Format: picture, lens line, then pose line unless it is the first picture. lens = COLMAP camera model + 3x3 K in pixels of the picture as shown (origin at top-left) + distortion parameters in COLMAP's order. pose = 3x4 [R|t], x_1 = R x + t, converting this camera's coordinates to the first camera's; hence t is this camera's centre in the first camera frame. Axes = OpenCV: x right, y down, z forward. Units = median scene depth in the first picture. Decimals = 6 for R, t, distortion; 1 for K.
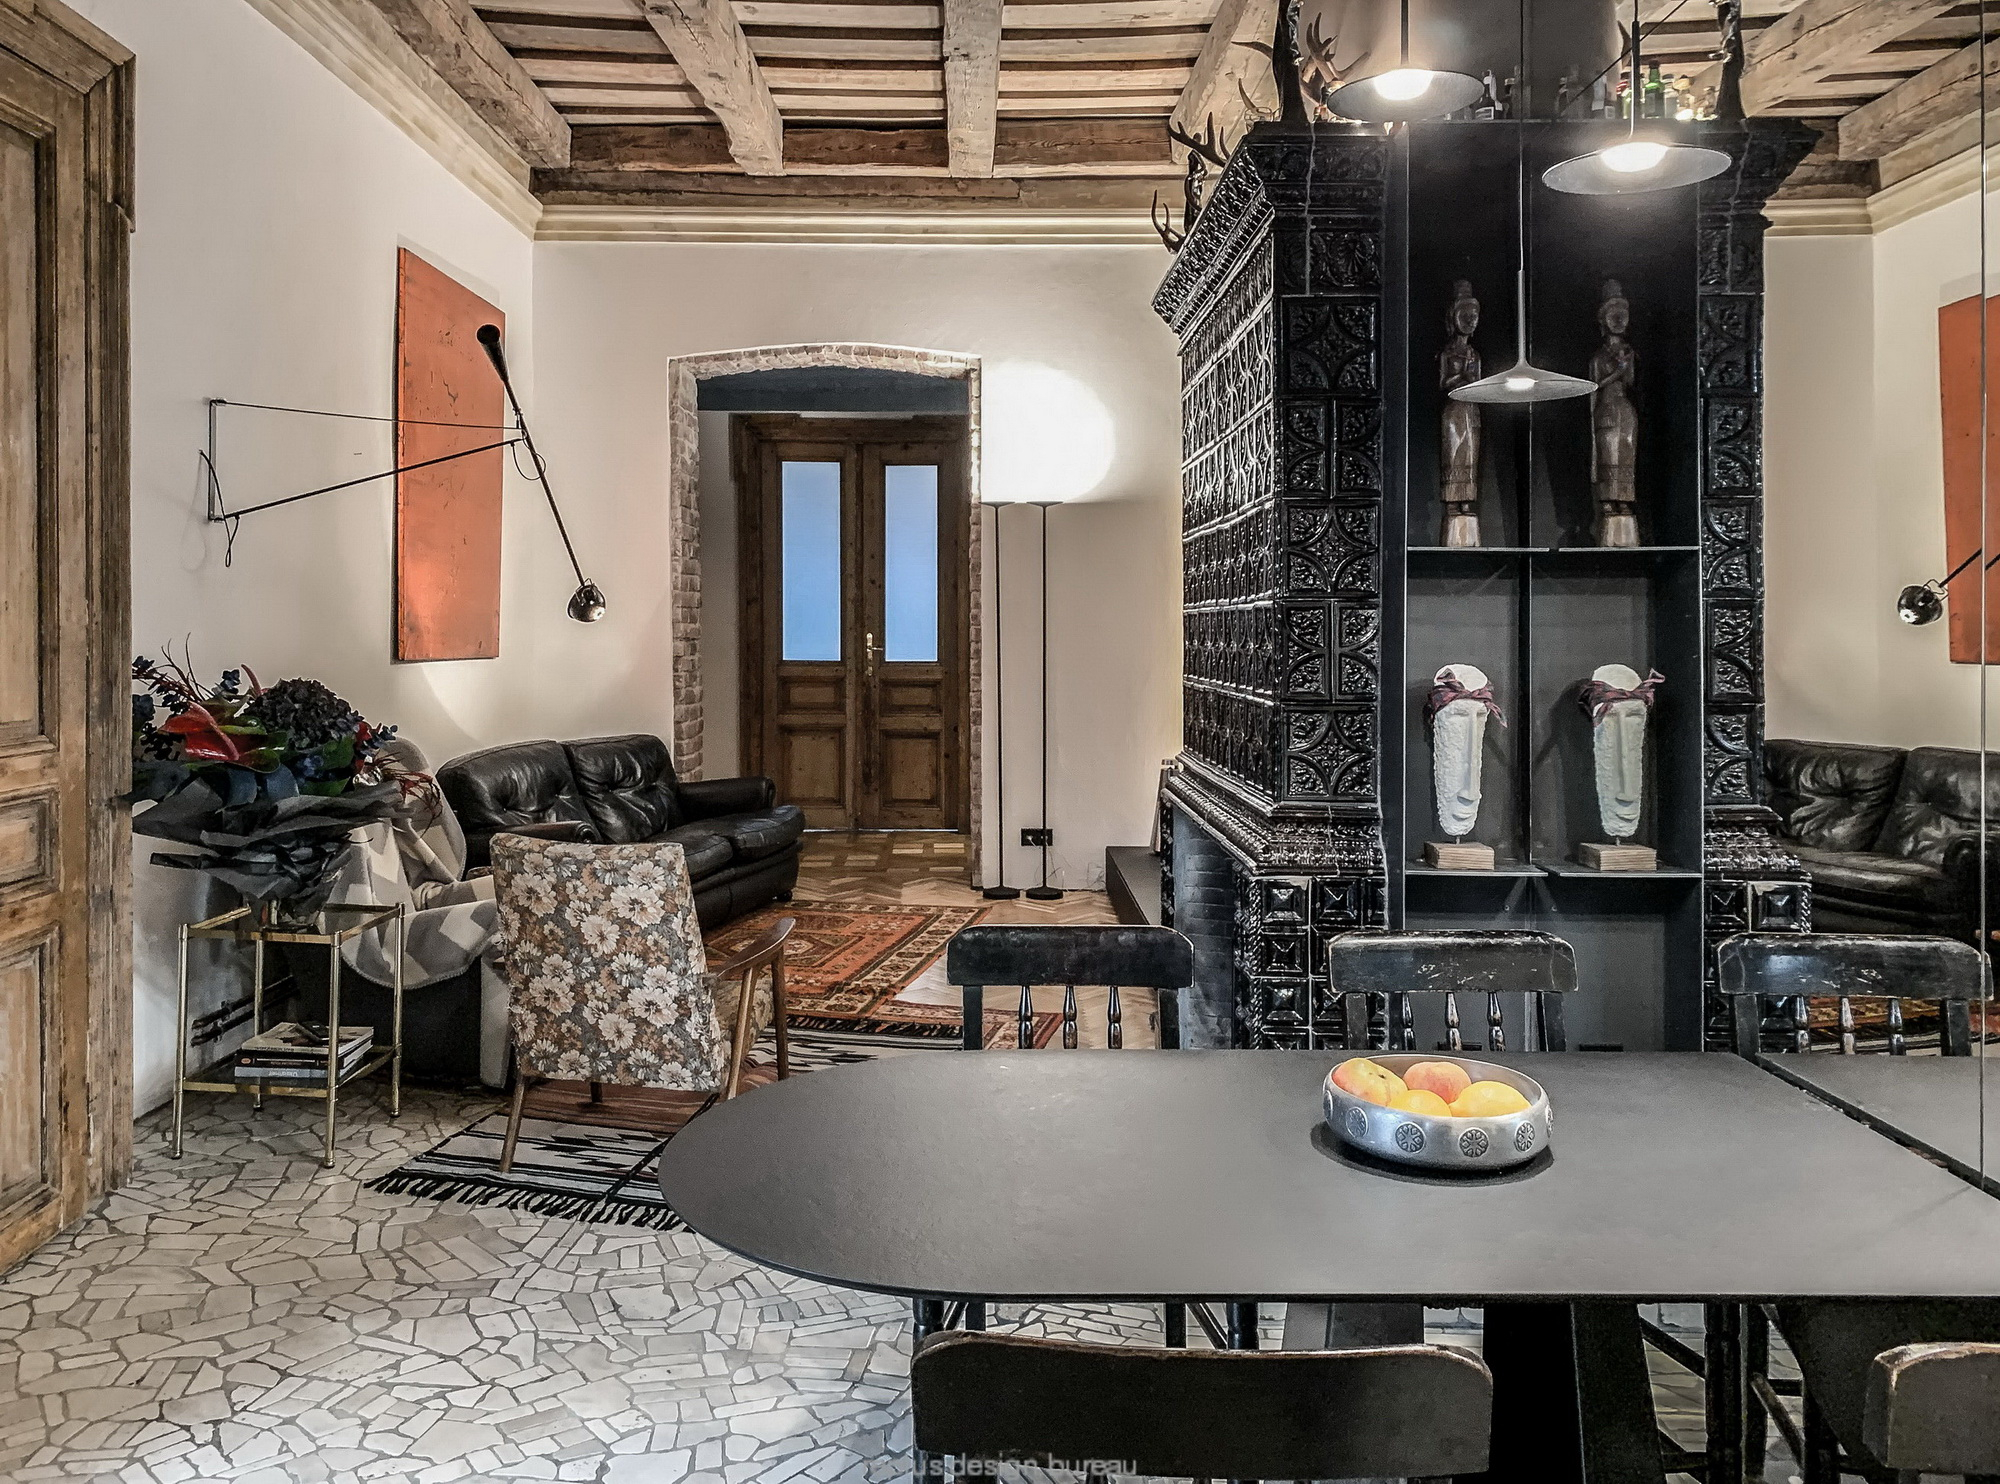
lens RADIAL K [[1652.0, 0, 1001.5], [0, 1652.0, 692.9], [0, 0, 1]] dist [0.120064, -0.281356]
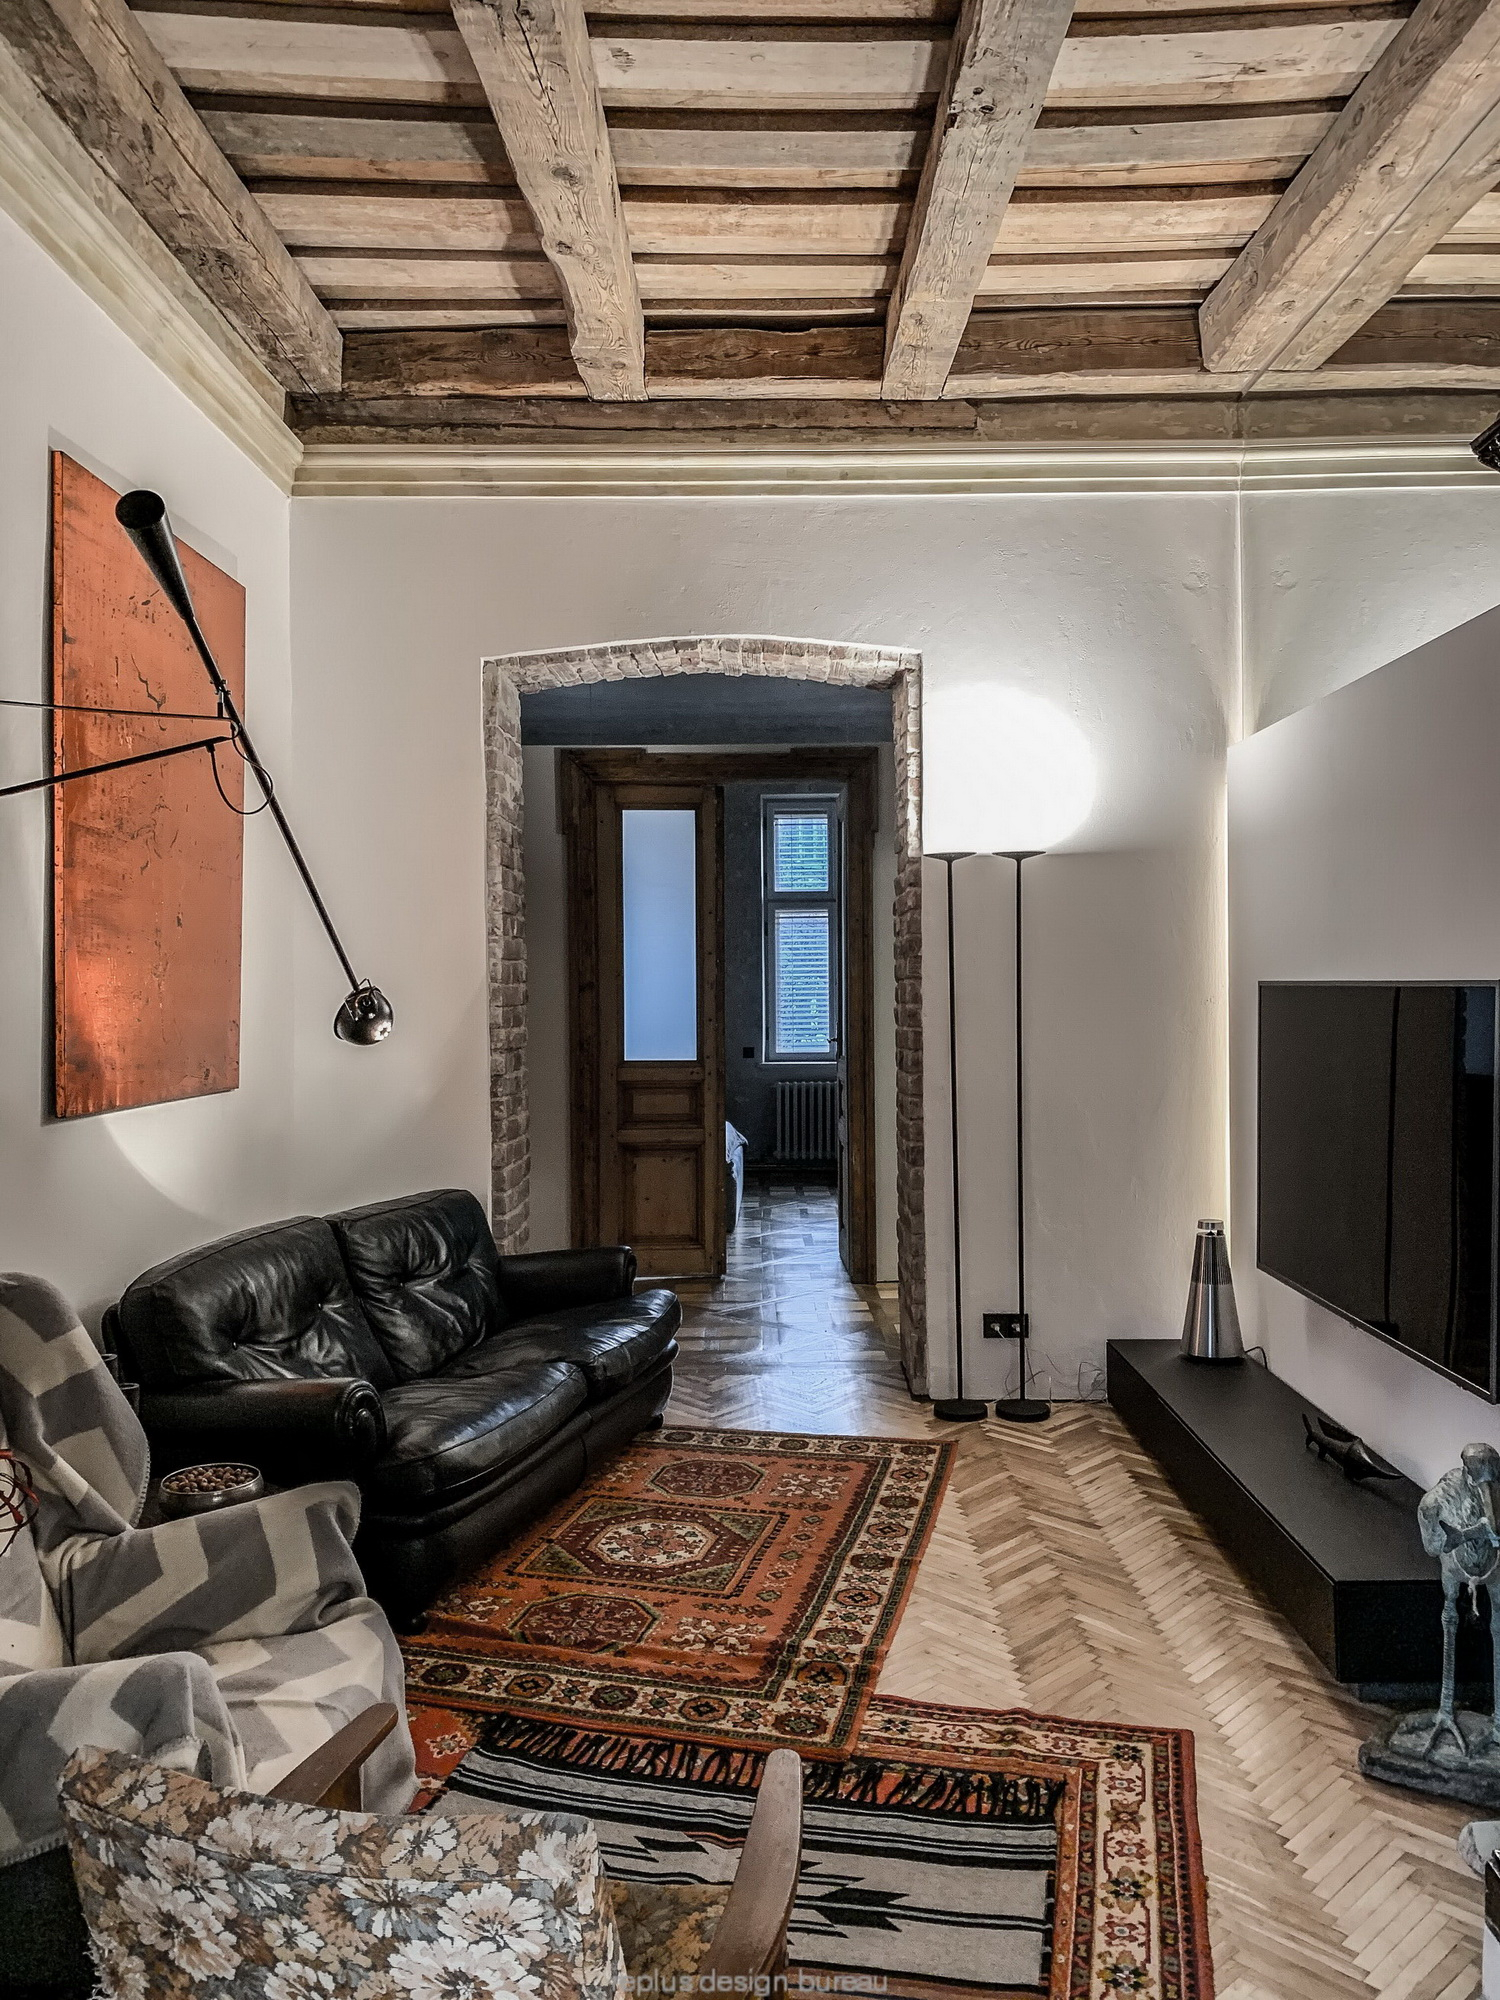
lens RADIAL K [[1528.3, 0, 799.1], [0, 1528.3, 995.7], [0, 0, 1]] dist [0.072166, -0.085746]
pose [[0.999748, -0.012462, 0.018665, -0.084873], [0.012991, 0.999509, -0.028512, -0.039442], [-0.018301, 0.028747, 0.999419, 0.371327]]
